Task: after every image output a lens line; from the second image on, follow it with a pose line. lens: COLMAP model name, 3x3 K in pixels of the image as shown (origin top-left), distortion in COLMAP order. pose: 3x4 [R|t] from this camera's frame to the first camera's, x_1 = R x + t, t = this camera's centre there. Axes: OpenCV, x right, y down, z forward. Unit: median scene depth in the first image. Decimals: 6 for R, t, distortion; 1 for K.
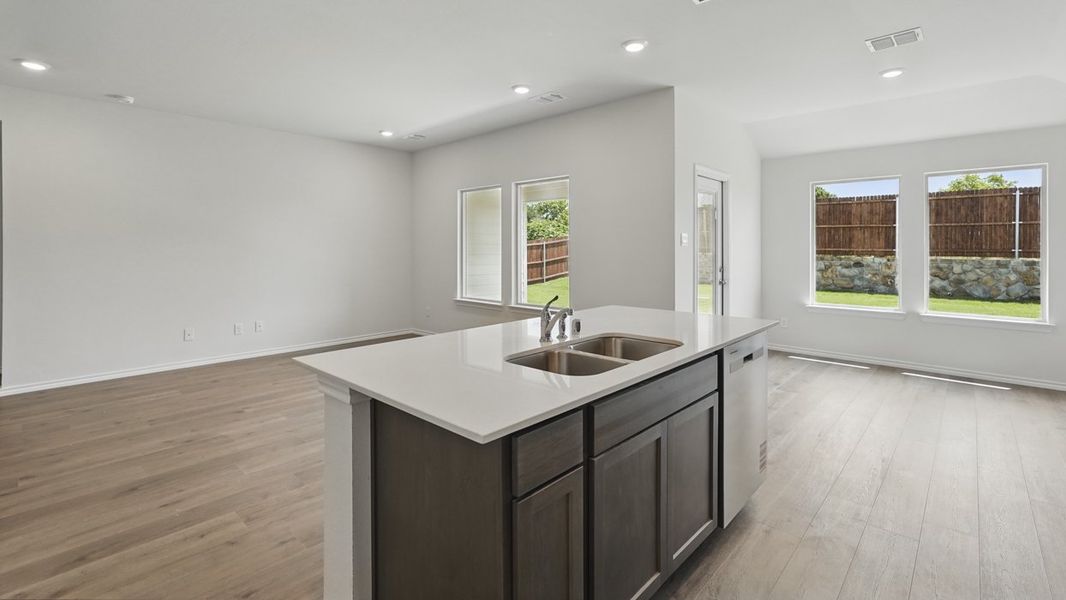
lens RADIAL K [[474.8, 0, 532.5], [0, 474.8, 247.6], [0, 0, 1]] dist [-0.002563, 0.002961]
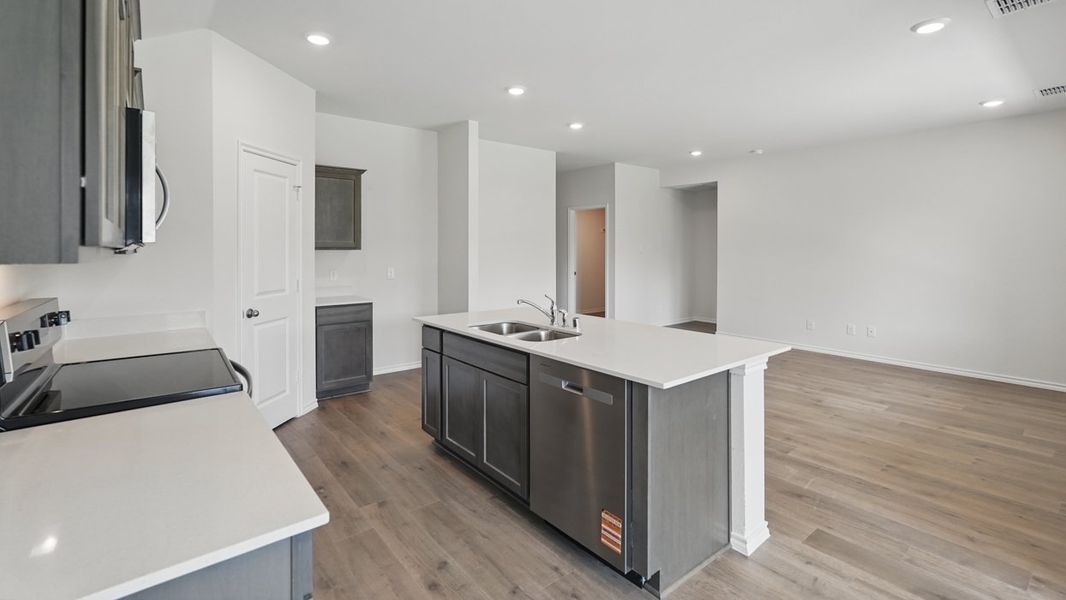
lens RADIAL K [[473.6, 0, 527.2], [0, 473.6, 248.3], [0, 0, 1]] dist [-0.003959, 0.001912]
pose [[-0.151608, 0.005302, -0.988426, 0.388984], [-0.001399, 0.999983, 0.005579, -0.013447], [0.988440, 0.002229, -0.151598, 0.293711]]
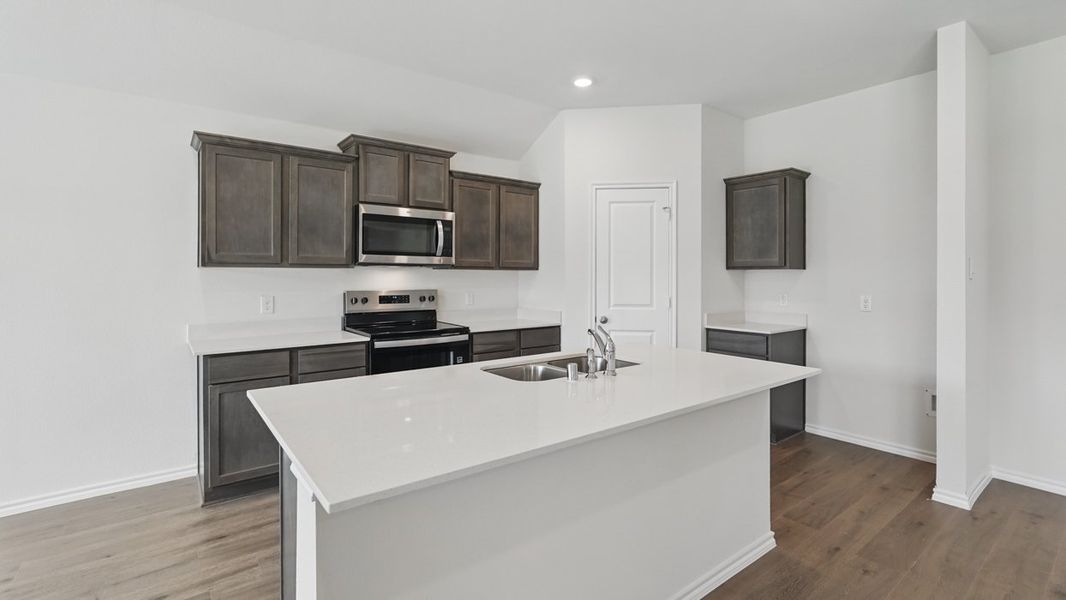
lens RADIAL K [[477.4, 0, 526.8], [0, 477.4, 273.5], [0, 0, 1]] dist [-0.008284, 0.002171]
pose [[-0.985558, 0.001182, 0.169333, 0.008709], [0.000607, 0.999994, -0.003448, -0.001947], [-0.169336, -0.003295, -0.985553, 0.512565]]
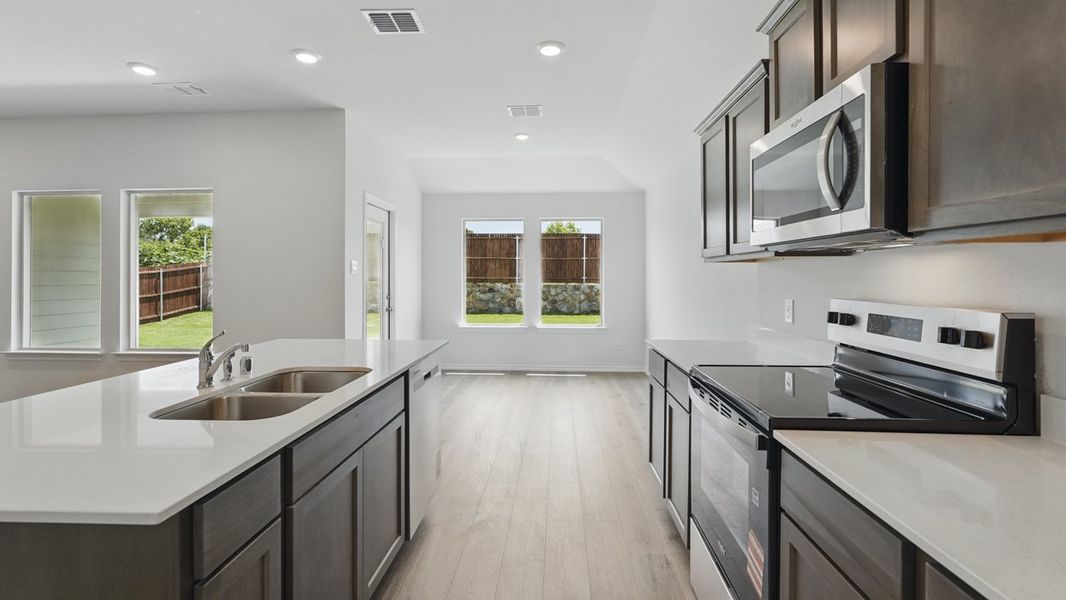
lens RADIAL K [[479.7, 0, 531.0], [0, 479.7, 273.8], [0, 0, 1]] dist [-0.009416, 0.001183]
pose [[0.770902, 0.002558, 0.636948, -0.016377], [0.001362, 0.999983, -0.005664, 0.001745], [-0.636952, 0.005234, 0.770886, 0.002472]]
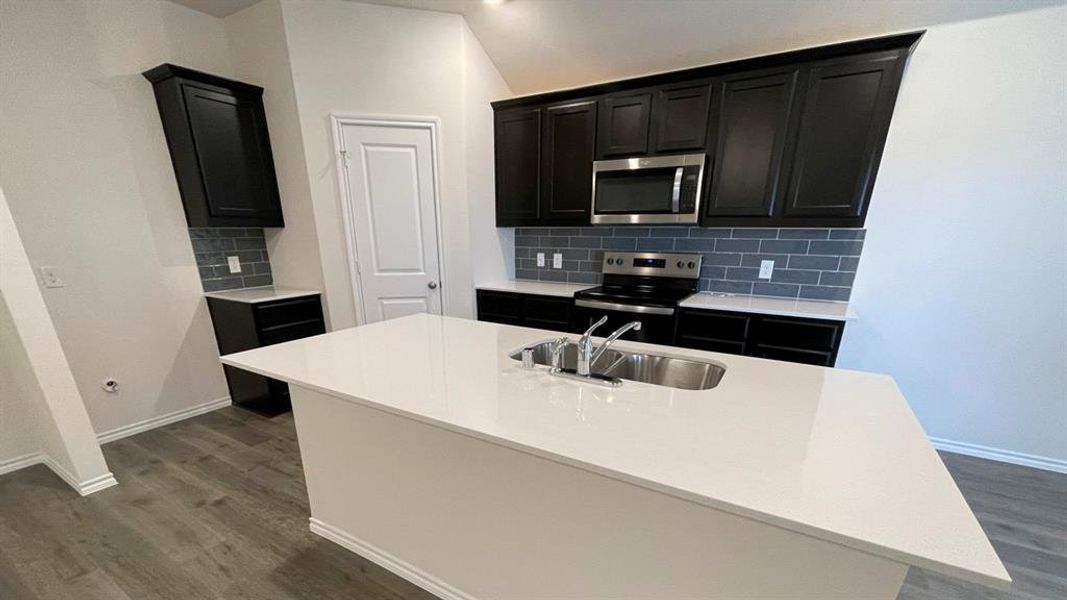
lens RADIAL K [[437.9, 0, 529.8], [0, 437.9, 396.6], [0, 0, 1]] dist [-0.000397, 0.000006]
pose [[-0.212053, -0.336988, 0.917318, -0.195190], [-0.008600, 0.939272, 0.343065, -0.000972], [-0.977220, 0.064859, -0.202073, 0.271103]]
